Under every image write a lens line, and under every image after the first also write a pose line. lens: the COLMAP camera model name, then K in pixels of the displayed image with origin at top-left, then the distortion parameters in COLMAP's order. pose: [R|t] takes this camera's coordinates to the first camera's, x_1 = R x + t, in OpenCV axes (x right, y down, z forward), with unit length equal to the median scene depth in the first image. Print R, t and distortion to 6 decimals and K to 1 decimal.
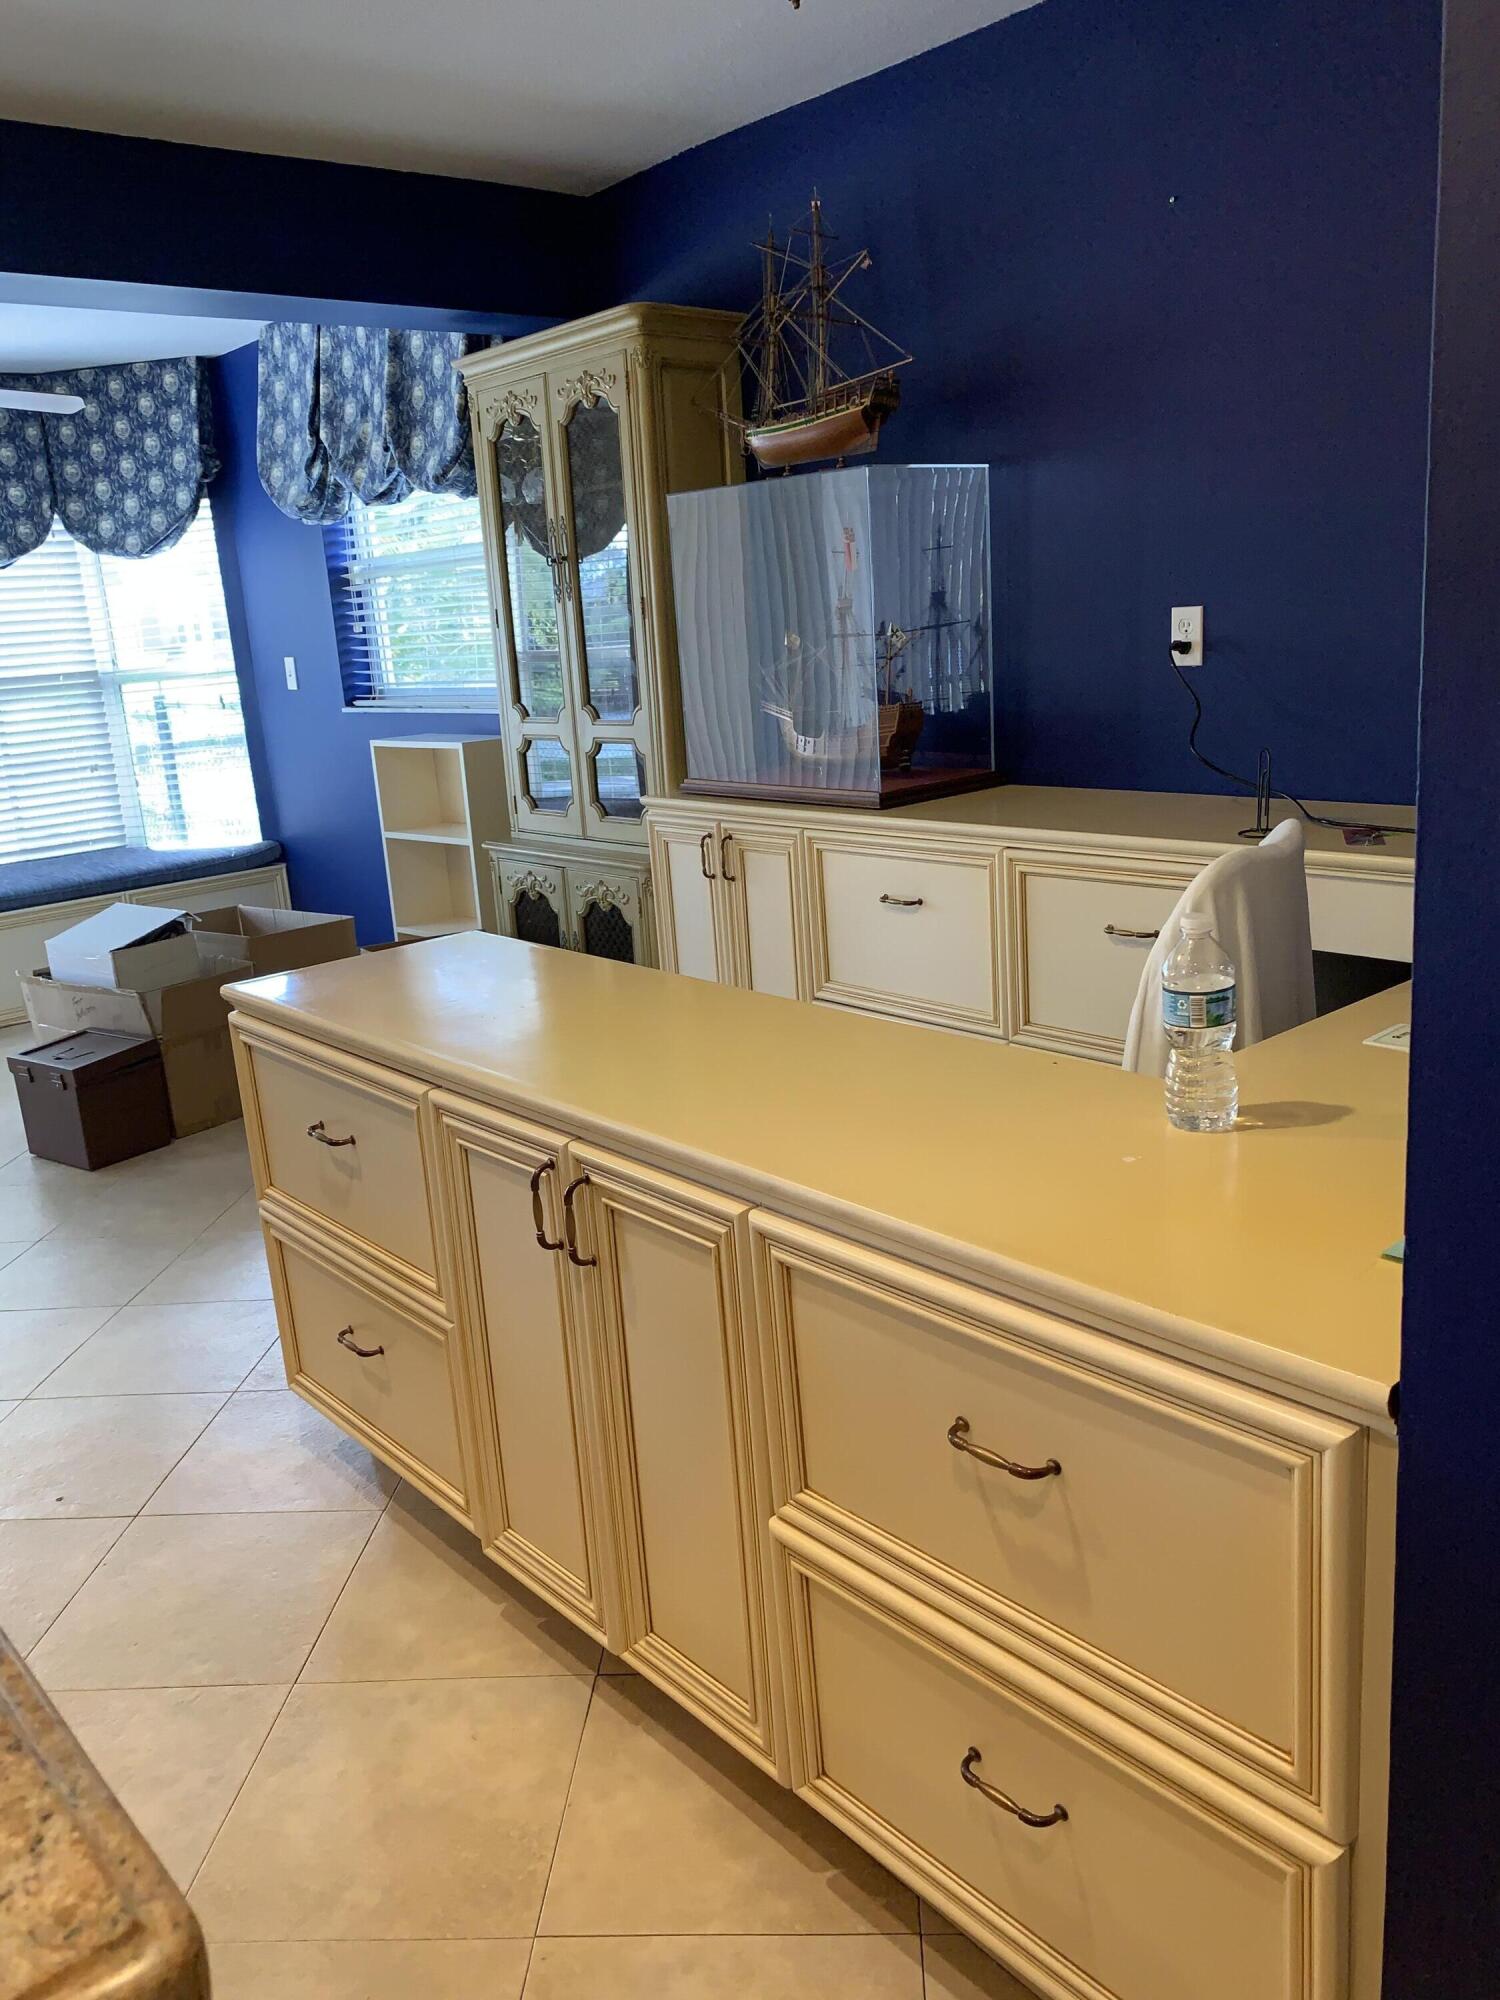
lens RADIAL K [[1522.3, 0, 748.1], [0, 1522.3, 999.6], [0, 0, 1]] dist [0.025570, -0.036338]
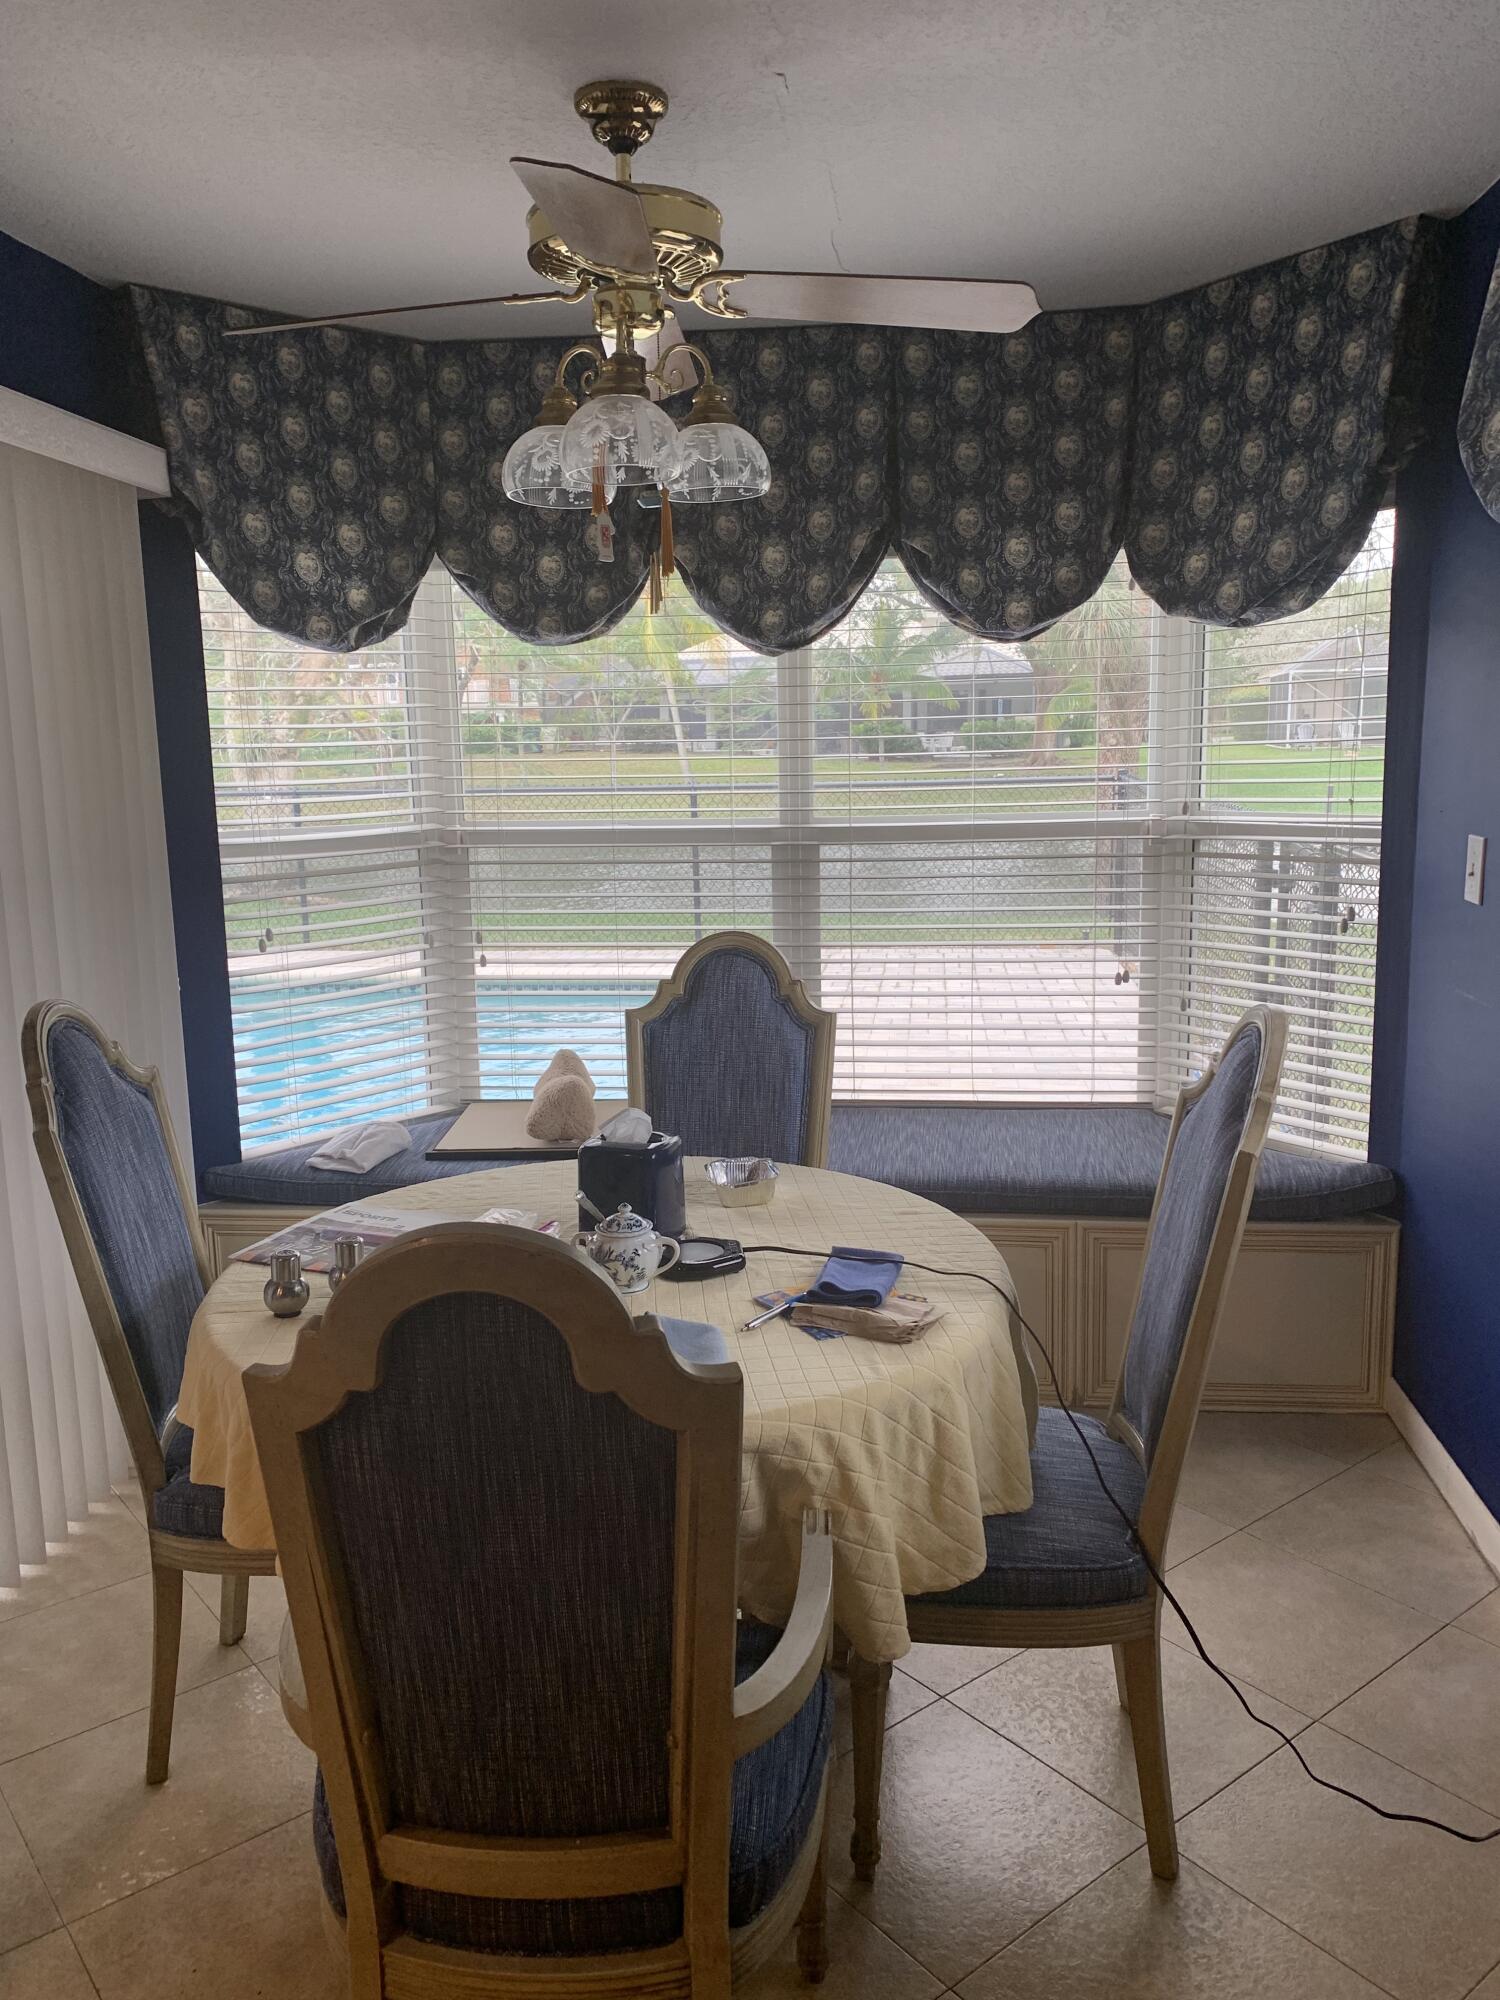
lens RADIAL K [[1522.3, 0, 754.8], [0, 1522.3, 985.4], [0, 0, 1]] dist [0.025570, -0.036338]
pose [[0.674314, 0.177051, -0.716905, -0.108804], [-0.209845, 0.976751, 0.043846, -0.154529], [0.708001, 0.120873, 0.695791, 0.529655]]
